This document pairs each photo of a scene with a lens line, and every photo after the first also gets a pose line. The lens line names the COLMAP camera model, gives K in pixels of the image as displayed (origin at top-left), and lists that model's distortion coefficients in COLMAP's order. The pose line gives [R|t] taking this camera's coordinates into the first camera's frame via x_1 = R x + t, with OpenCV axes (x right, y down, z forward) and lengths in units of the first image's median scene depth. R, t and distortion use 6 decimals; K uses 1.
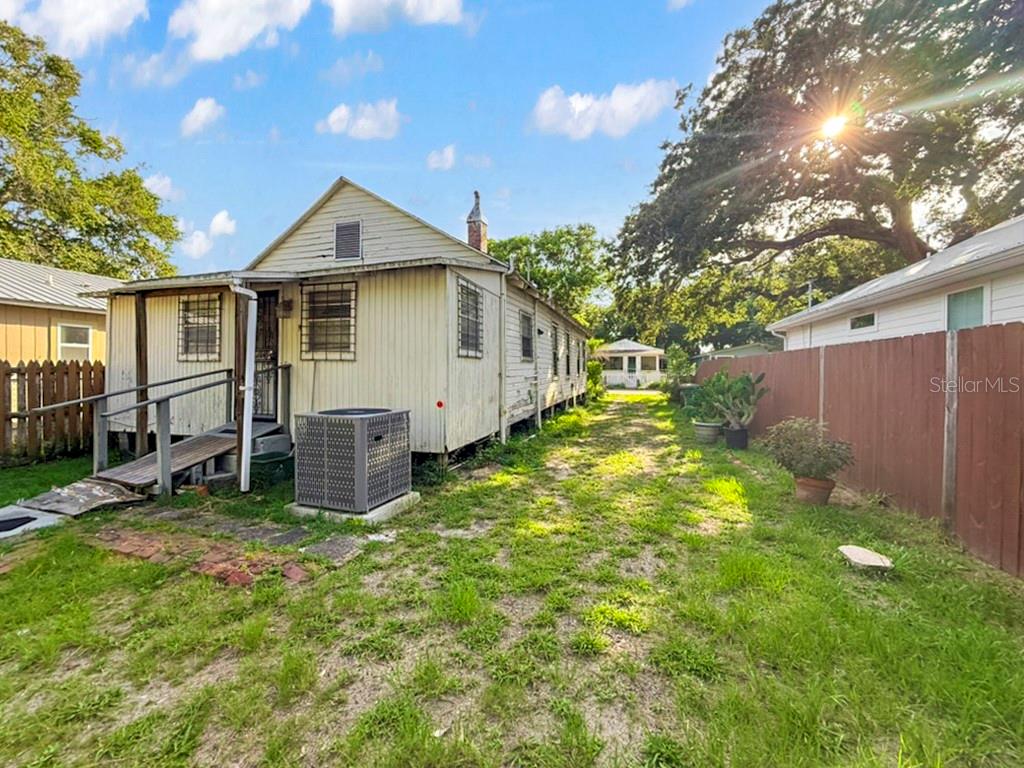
lens RADIAL K [[408.3, 0, 503.5], [0, 408.3, 376.5], [0, 0, 1]] dist [-0.000472, -0.001438]
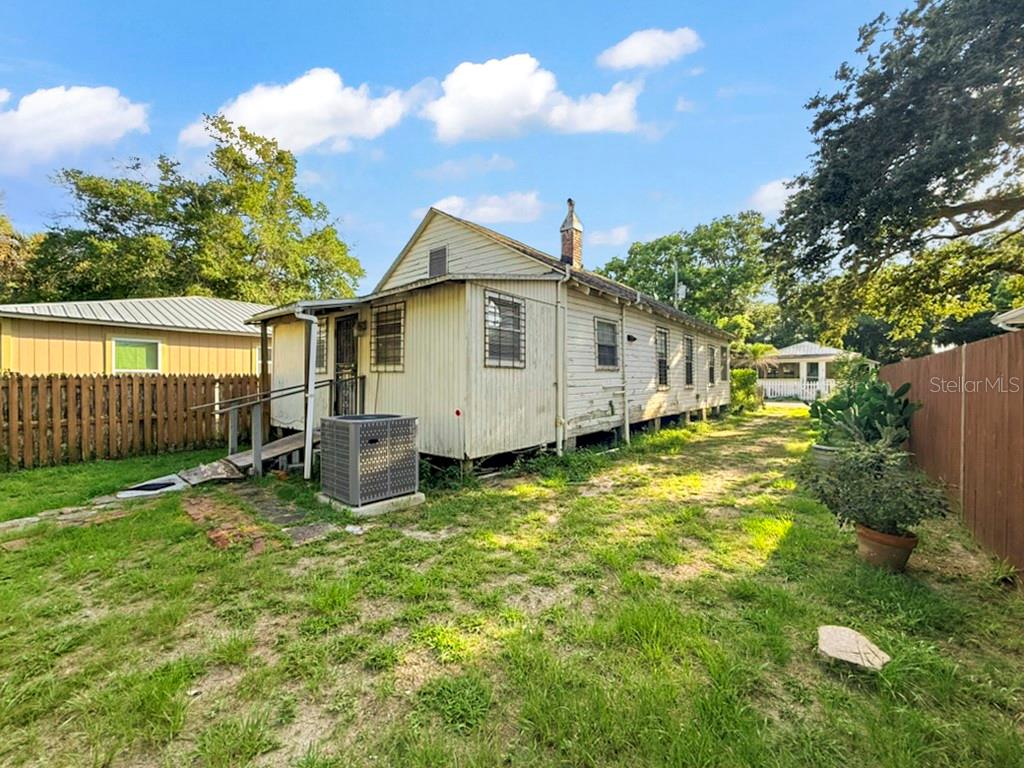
lens RADIAL K [[408.3, 0, 510.3], [0, 408.3, 378.8], [0, 0, 1]] dist [-0.000472, -0.001438]
pose [[0.928160, -0.003140, -0.372169, 0.310888], [-0.003150, 0.999862, -0.016292, -0.001993], [0.372169, 0.016294, 0.928022, 0.064846]]
